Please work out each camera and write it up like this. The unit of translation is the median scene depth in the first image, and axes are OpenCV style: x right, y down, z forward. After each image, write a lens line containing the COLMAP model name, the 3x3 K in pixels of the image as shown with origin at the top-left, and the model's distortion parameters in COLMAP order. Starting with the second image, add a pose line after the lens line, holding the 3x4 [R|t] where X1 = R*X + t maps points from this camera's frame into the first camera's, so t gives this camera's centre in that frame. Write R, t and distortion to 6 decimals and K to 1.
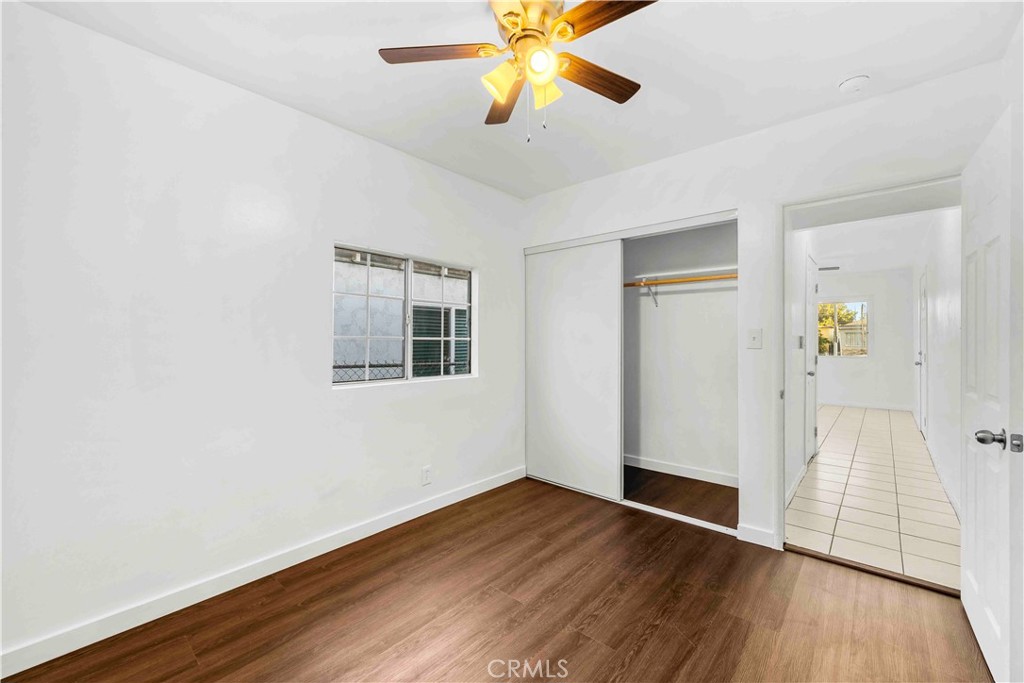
lens RADIAL K [[417.4, 0, 512.0], [0, 417.4, 341.5], [0, 0, 1]] dist [-0.000181, -0.000148]
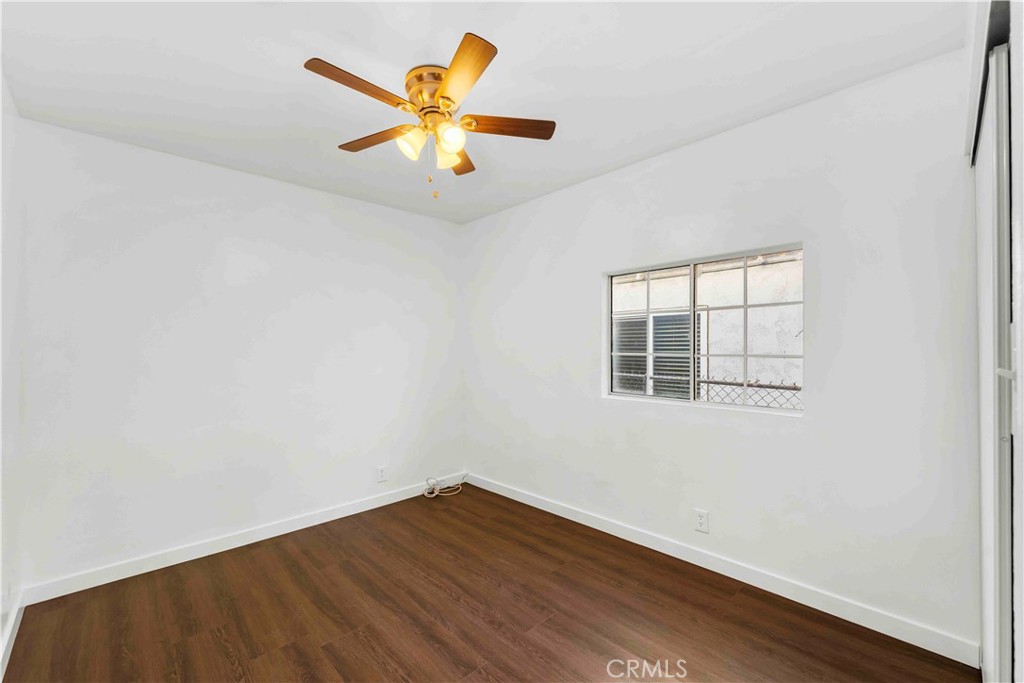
lens RADIAL K [[426.4, 0, 507.9], [0, 426.4, 355.3], [0, 0, 1]] dist [-0.001122, -0.000136]
pose [[-0.092386, 0.013451, -0.995632, 0.757291], [-0.003779, 0.999897, 0.013859, -0.016641], [0.995716, 0.005042, -0.092326, 0.796285]]
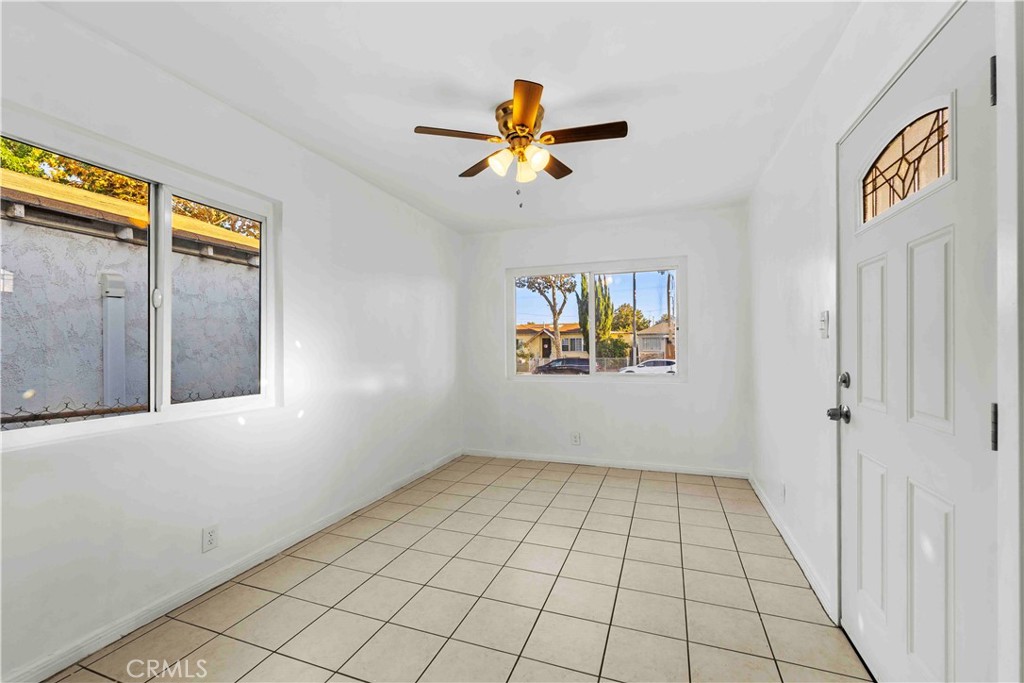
lens RADIAL K [[424.7, 0, 512.0], [0, 424.7, 341.5], [0, 0, 1]] dist [-0.000980, -0.000094]
pose [[0.931644, 0.009136, 0.363257, 0.072207], [-0.006429, 0.999942, -0.008659, -0.000901], [-0.363315, 0.005731, 0.931649, 0.080612]]
